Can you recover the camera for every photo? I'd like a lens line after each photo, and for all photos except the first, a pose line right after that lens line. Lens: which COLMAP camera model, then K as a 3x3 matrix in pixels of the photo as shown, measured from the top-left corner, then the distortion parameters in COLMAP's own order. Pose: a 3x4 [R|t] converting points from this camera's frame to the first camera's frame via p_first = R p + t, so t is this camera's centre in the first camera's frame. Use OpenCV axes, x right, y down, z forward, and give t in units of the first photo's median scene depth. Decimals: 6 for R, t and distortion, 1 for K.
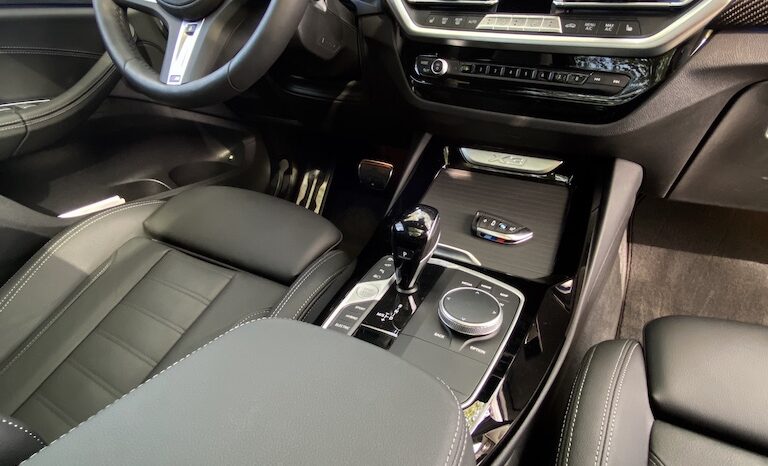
lens RADIAL K [[410.1, 0, 382.0], [0, 410.1, 231.4], [0, 0, 1]] dist [0.012415, -0.001604]
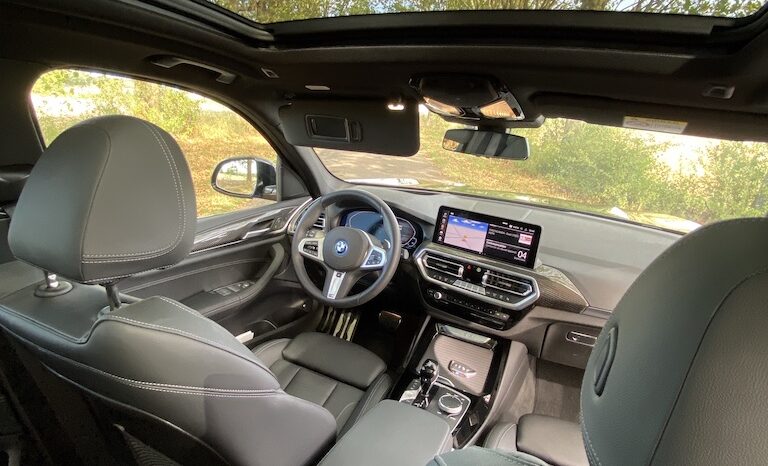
lens RADIAL K [[406.1, 0, 383.1], [0, 406.1, 227.7], [0, 0, 1]] dist [0.039688, 0.000157]
pose [[0.995384, 0.080564, 0.052153, -0.332229], [-0.063515, 0.960389, -0.271327, -0.119069], [-0.071946, 0.266762, 0.961073, -1.352799]]
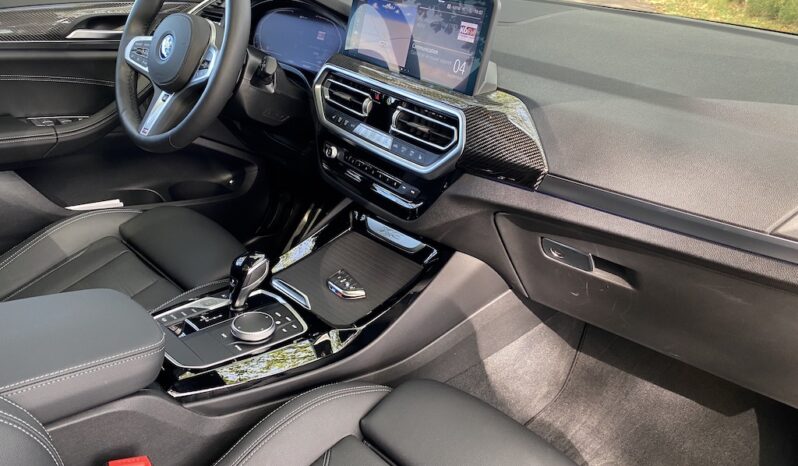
lens RADIAL K [[577.7, 0, 400.0], [0, 577.7, 230.7], [0, 0, 1]] dist [0.015224, 0.001403]
pose [[0.956580, 0.196952, -0.214861, 0.782899], [-0.219549, 0.971741, -0.086706, -0.054156], [0.191712, 0.130113, 0.972788, -0.680389]]
